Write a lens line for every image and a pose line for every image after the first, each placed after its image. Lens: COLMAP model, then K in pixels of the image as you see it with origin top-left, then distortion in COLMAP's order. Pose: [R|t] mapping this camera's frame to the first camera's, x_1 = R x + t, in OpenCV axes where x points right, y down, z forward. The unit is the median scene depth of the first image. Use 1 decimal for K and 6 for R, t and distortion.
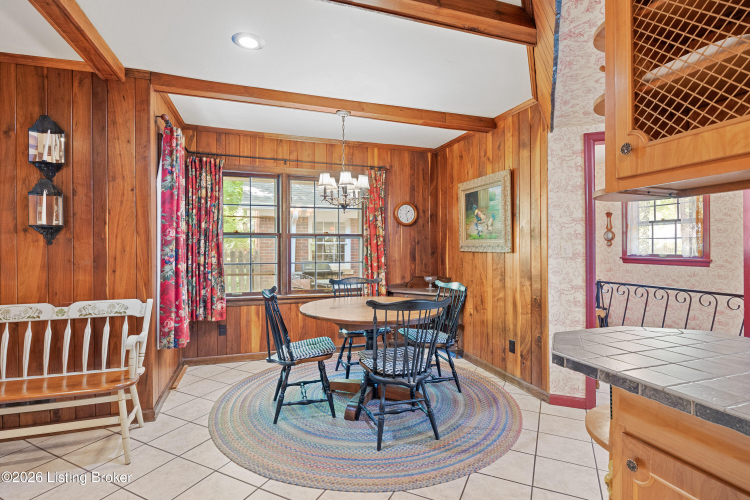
lens RADIAL K [[362.7, 0, 375.0], [0, 362.7, 250.0], [0, 0, 1]] dist [-0.003232, -0.000375]
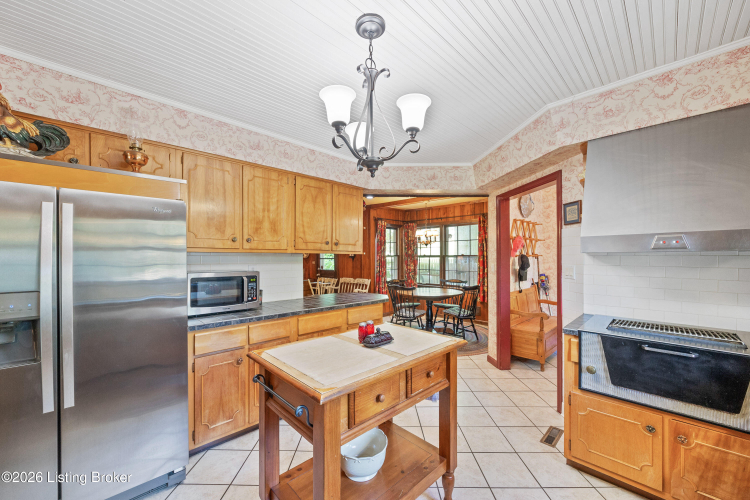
lens RADIAL K [[289.1, 0, 376.1], [0, 289.1, 263.4], [0, 0, 1]] dist [-0.001272, -0.000155]
pose [[0.440624, 0.017083, -0.897529, 1.370114], [0.000948, 0.999809, 0.019495, -0.042317], [0.897691, -0.009441, 0.440524, -0.029037]]
